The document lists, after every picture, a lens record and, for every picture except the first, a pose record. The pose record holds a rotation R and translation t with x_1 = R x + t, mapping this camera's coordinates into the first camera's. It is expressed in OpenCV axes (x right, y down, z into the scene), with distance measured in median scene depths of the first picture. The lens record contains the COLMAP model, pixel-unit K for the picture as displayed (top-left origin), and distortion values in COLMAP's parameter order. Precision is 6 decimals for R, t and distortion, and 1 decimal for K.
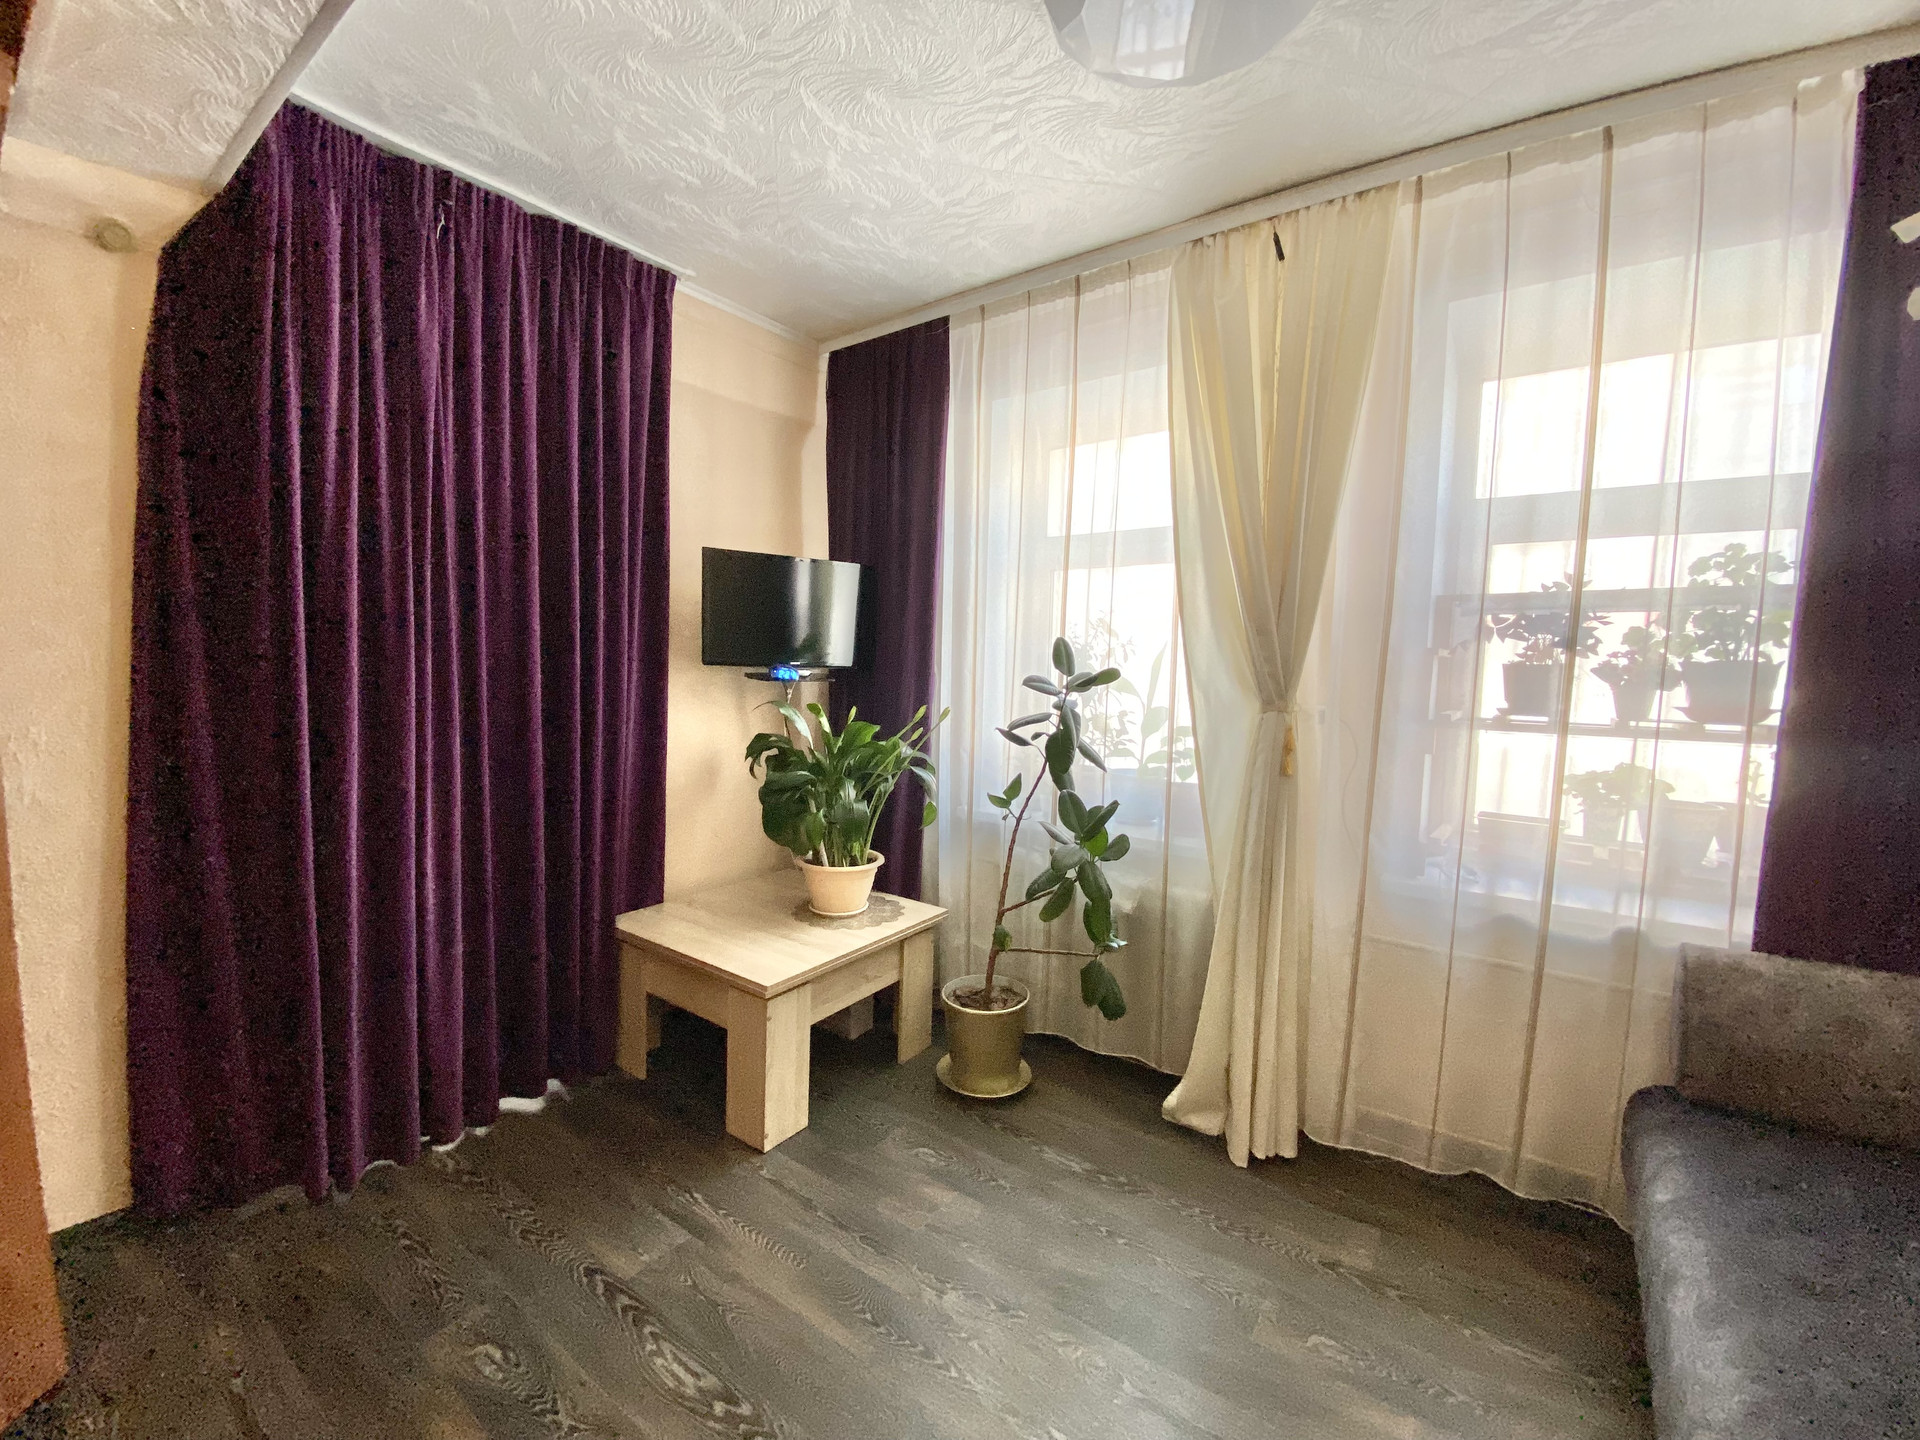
lens RADIAL K [[775.2, 0, 956.6], [0, 775.2, 719.8], [0, 0, 1]] dist [0.030464, -0.026740]
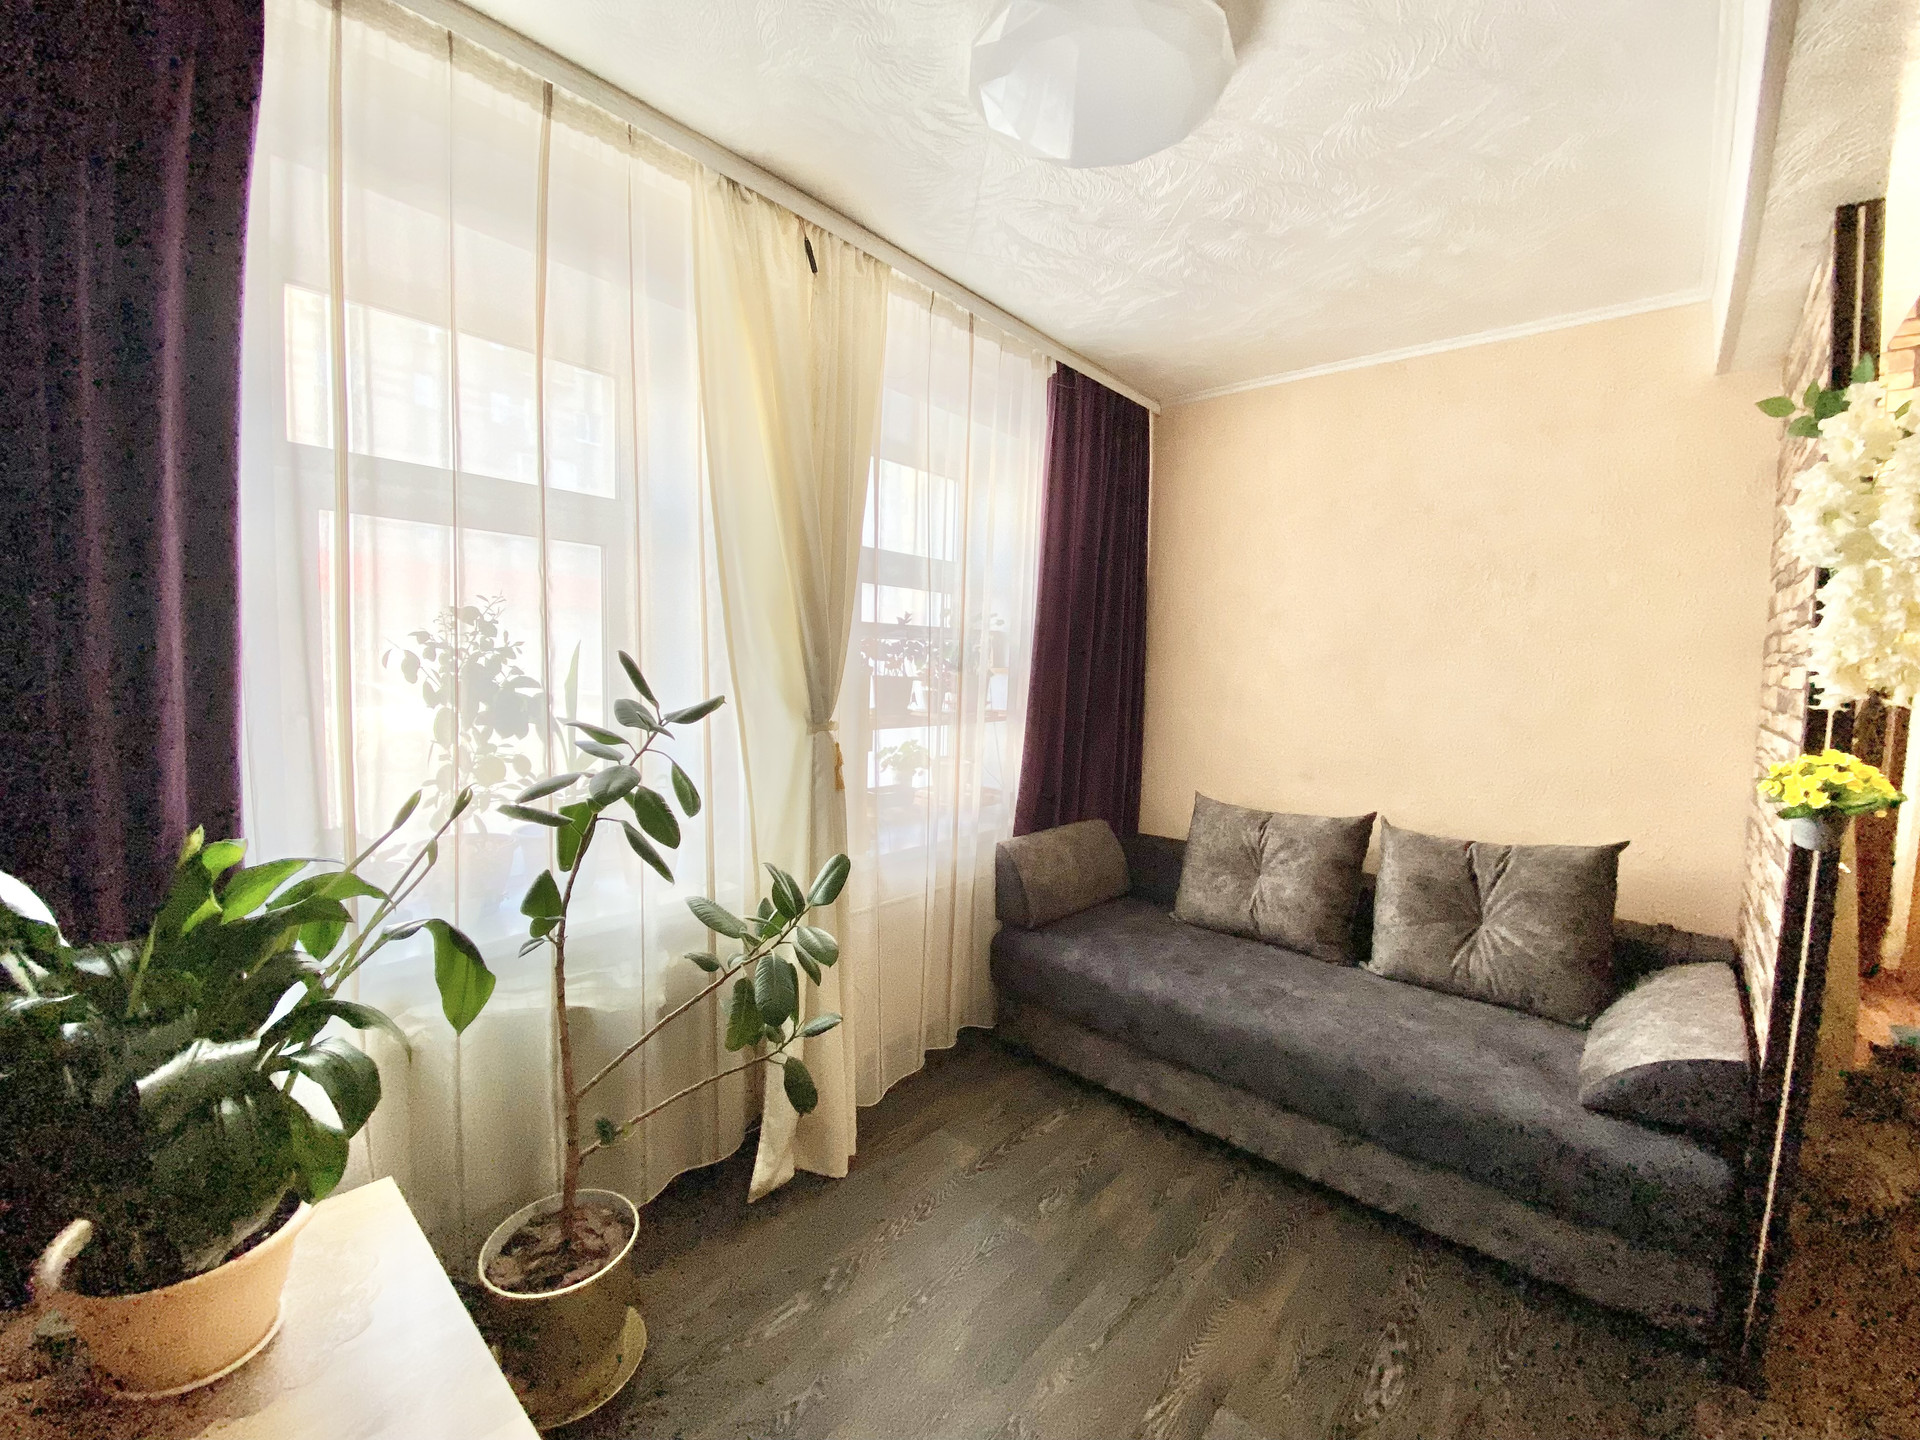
lens RADIAL K [[770.3, 0, 958.9], [0, 770.3, 729.8], [0, 0, 1]] dist [0.027094, -0.008718]
pose [[0.121529, -0.099245, 0.987614, -0.559494], [0.053953, 0.994178, 0.093266, -0.094627], [-0.991120, 0.041950, 0.126176, 0.690894]]
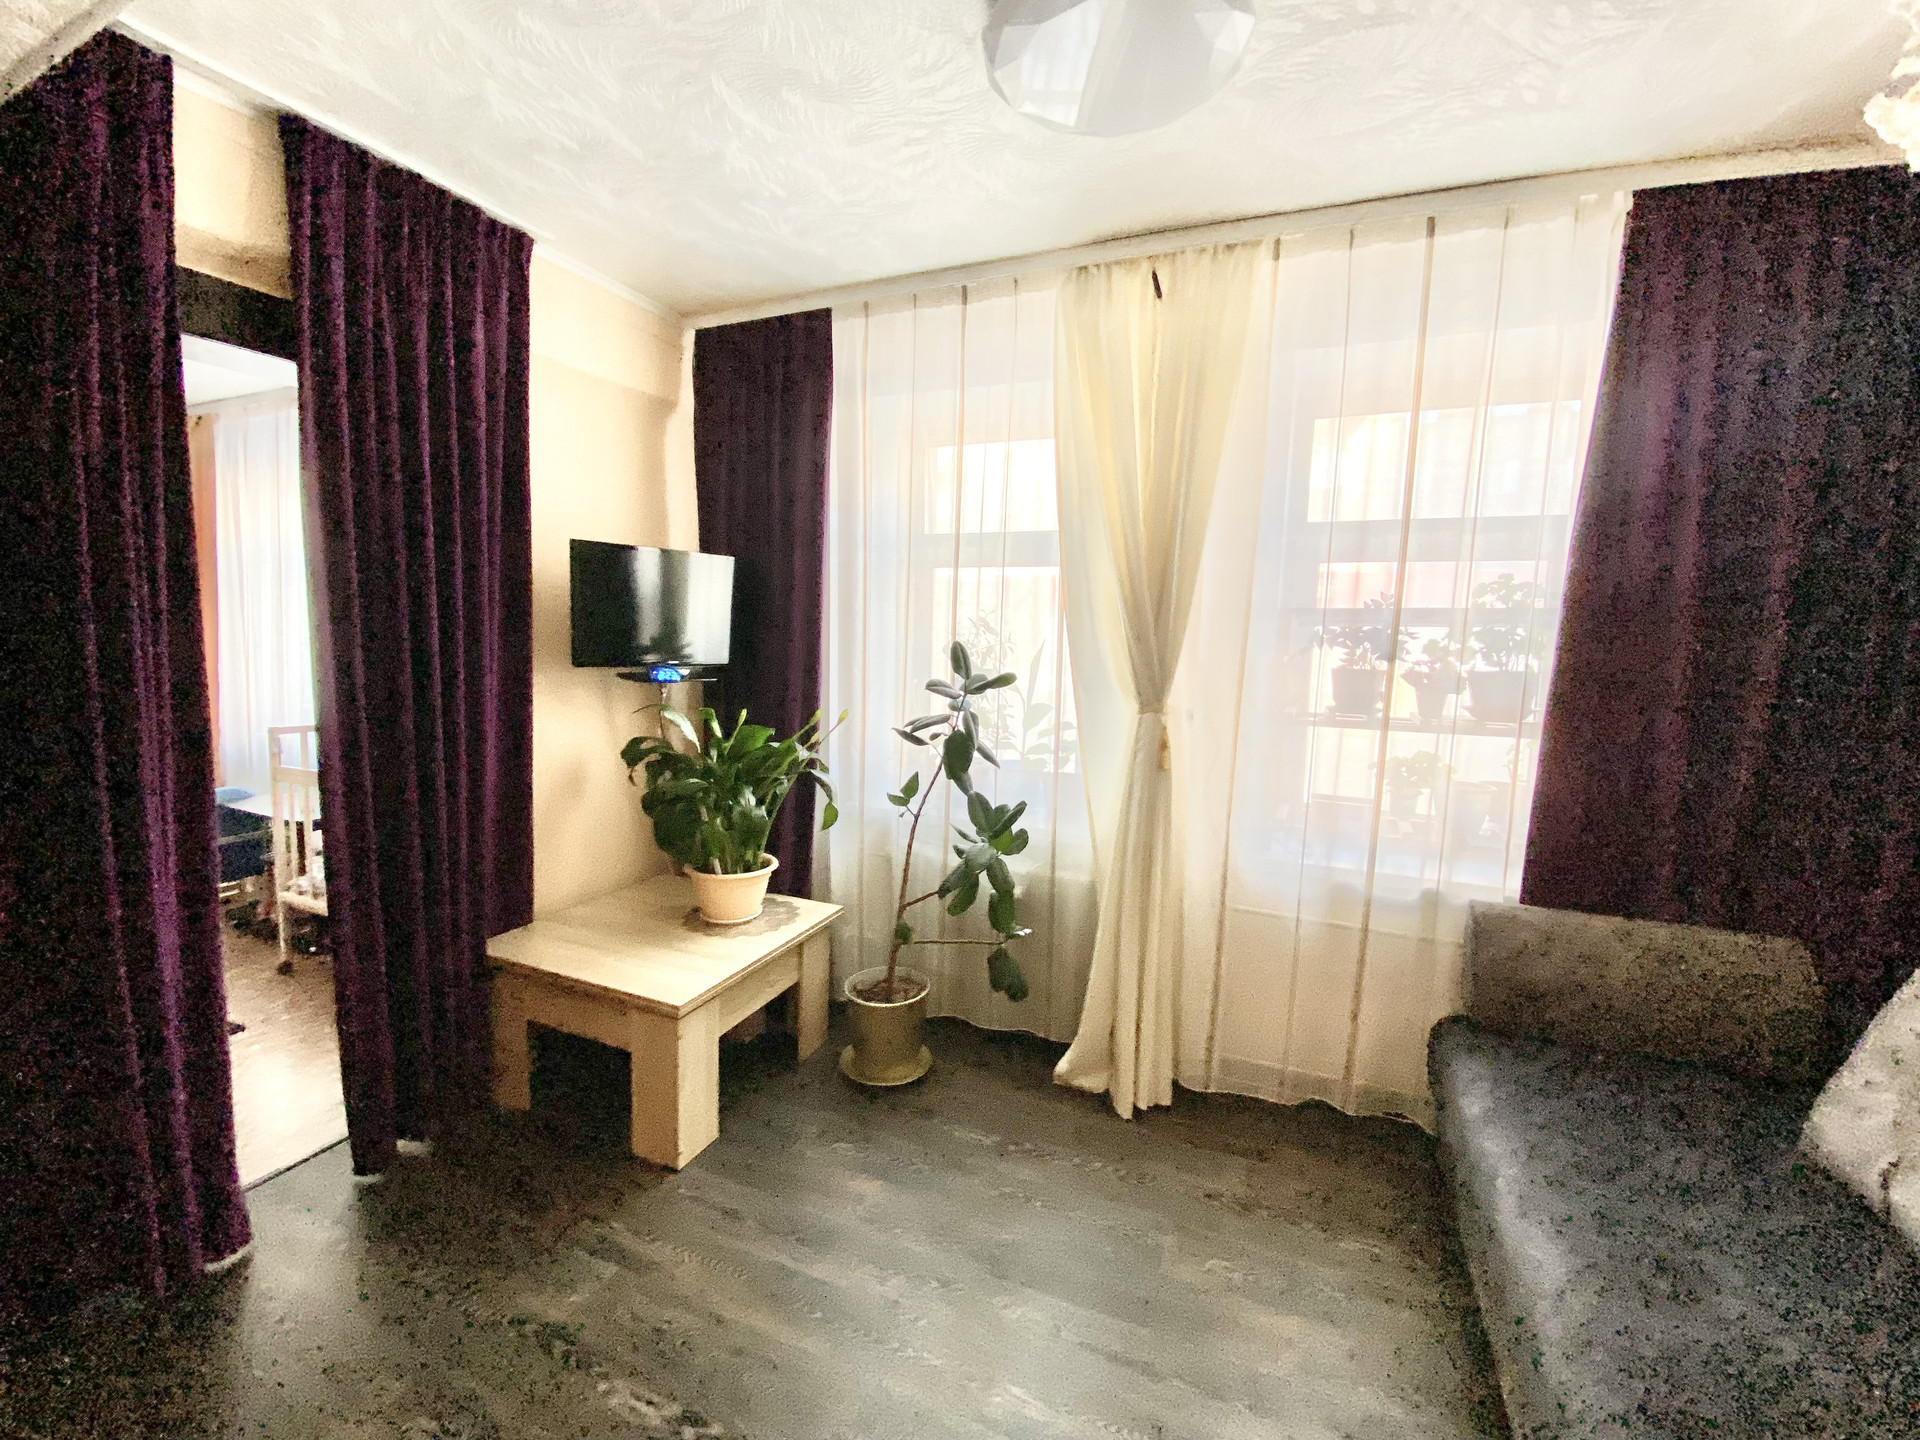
lens RADIAL K [[775.2, 0, 956.6], [0, 775.2, 719.8], [0, 0, 1]] dist [0.030464, -0.026740]
pose [[0.974220, -0.020608, 0.224655, -0.109999], [0.012012, 0.999145, 0.039565, -0.045963], [-0.225279, -0.035846, 0.973635, -0.014529]]
